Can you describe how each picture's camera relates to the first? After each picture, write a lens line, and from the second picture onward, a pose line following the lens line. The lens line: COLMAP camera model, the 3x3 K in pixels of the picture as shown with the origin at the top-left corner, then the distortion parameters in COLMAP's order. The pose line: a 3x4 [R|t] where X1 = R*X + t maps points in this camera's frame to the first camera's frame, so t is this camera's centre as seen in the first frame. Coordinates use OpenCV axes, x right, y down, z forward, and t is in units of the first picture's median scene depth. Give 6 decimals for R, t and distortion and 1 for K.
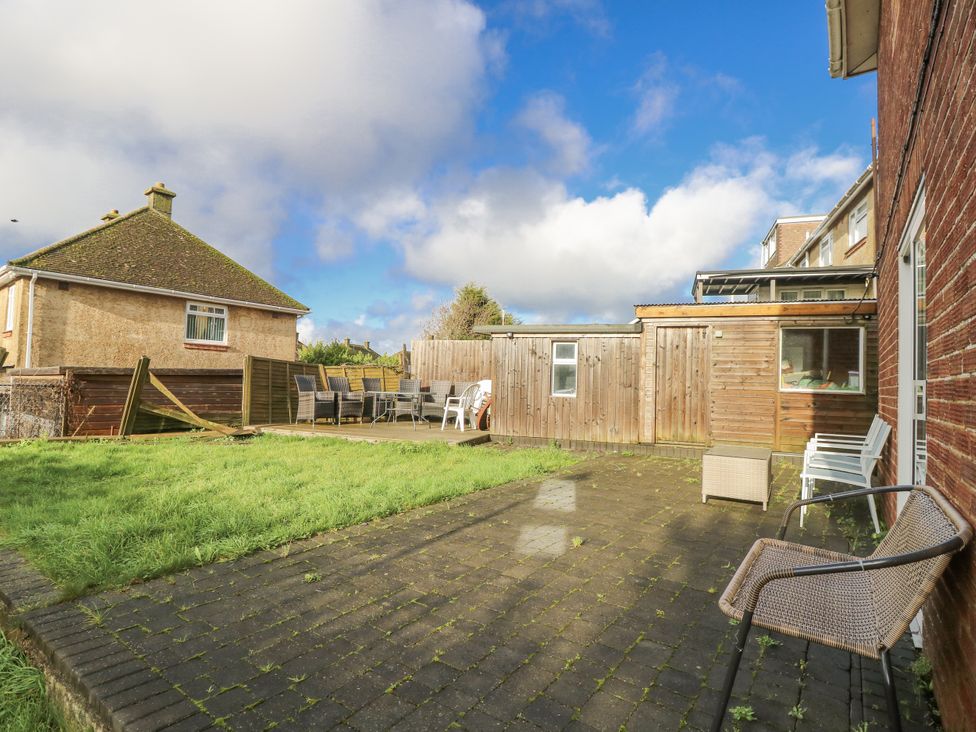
lens RADIAL K [[508.6, 0, 486.7], [0, 508.6, 361.4], [0, 0, 1]] dist [0.003559, -0.015394]
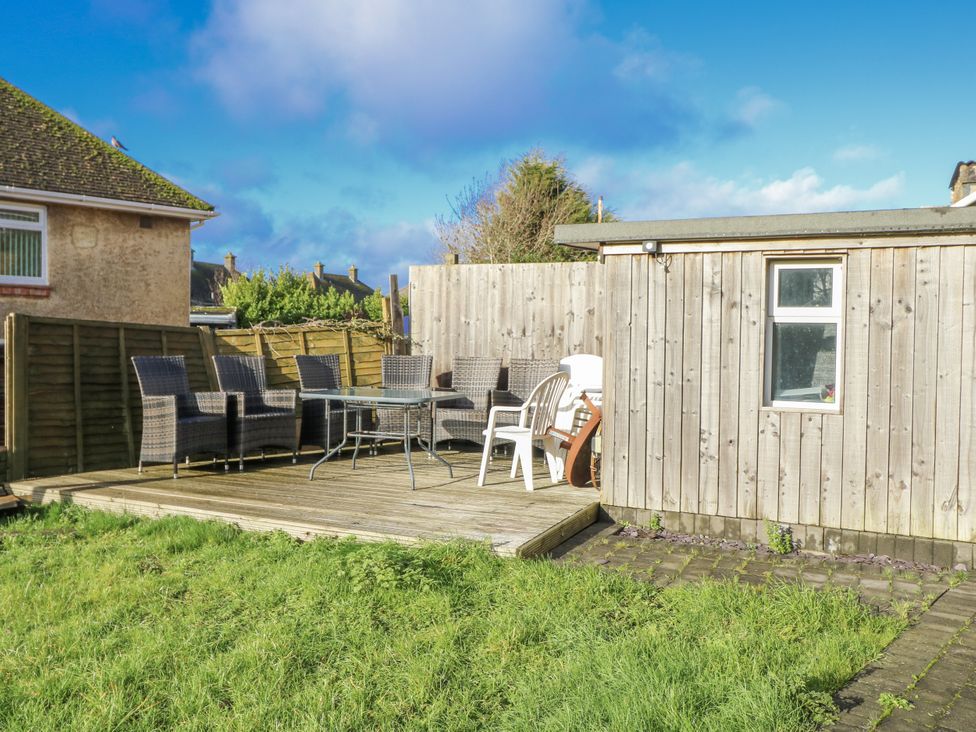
lens RADIAL K [[926.7, 0, 488.0], [0, 926.7, 366.0], [0, 0, 1]] dist [-0.001618, -0.006014]
pose [[0.996367, -0.016780, -0.083489, -0.016089], [0.022593, 0.997349, 0.069173, -0.011654], [0.082107, -0.070808, 0.994105, 0.245460]]
